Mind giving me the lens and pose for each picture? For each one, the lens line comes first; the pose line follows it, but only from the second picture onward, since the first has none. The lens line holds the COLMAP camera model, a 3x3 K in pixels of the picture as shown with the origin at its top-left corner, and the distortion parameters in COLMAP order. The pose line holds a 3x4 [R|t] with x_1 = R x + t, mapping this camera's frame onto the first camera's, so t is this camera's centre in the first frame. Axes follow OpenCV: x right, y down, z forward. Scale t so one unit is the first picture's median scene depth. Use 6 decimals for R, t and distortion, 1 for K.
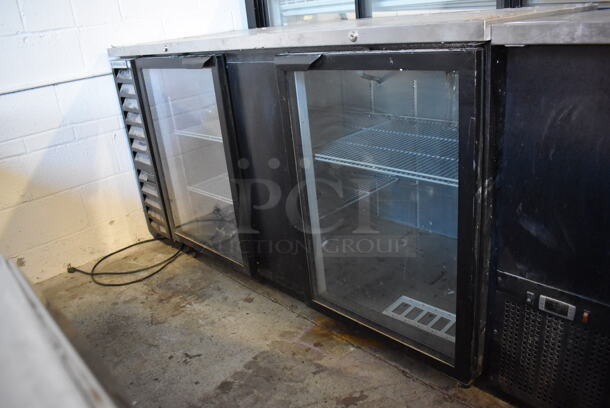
lens RADIAL K [[470.7, 0, 305.1], [0, 470.7, 193.1], [0, 0, 1]] dist [-0.079770, -0.005276]
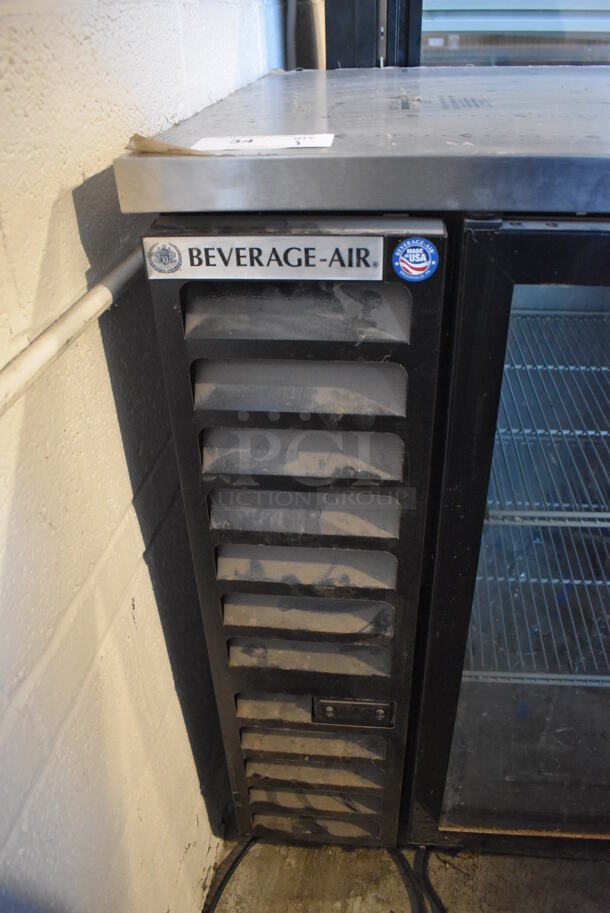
lens RADIAL K [[704.5, 0, 305.0], [0, 704.5, 456.5], [0, 0, 1]] dist [-0.079770, -0.005276]
pose [[0.777006, -0.280486, 0.563550, -0.757406], [0.181847, 0.957091, 0.225631, -0.361939], [-0.602655, -0.072837, 0.794671, 1.070919]]
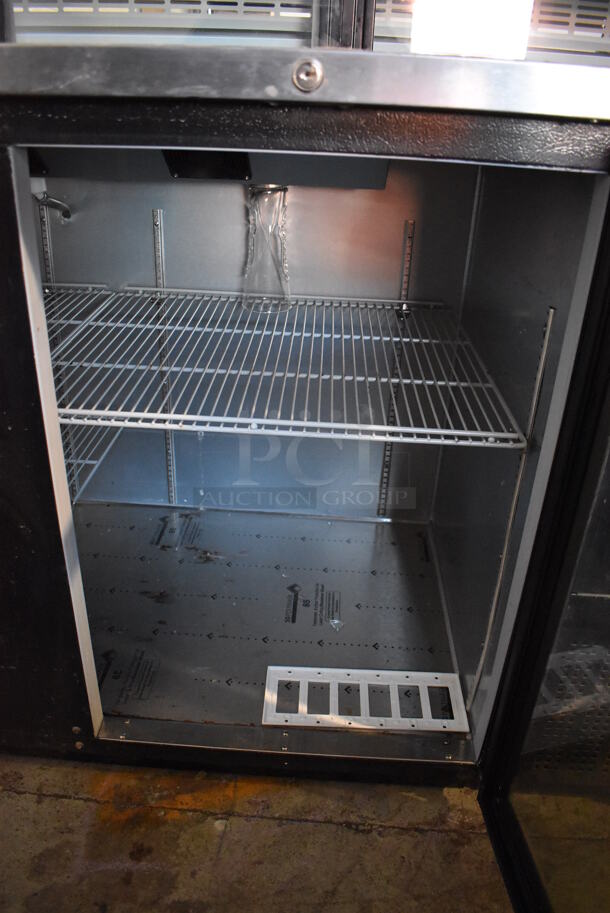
lens RADIAL K [[704.5, 0, 305.0], [0, 704.5, 456.5], [0, 0, 1]] dist [-0.079770, -0.005276]
pose [[0.723208, -0.204620, 0.659622, -0.202421], [0.135164, 0.978566, 0.155366, -0.104151], [-0.677275, -0.023205, 0.735364, 0.461630]]
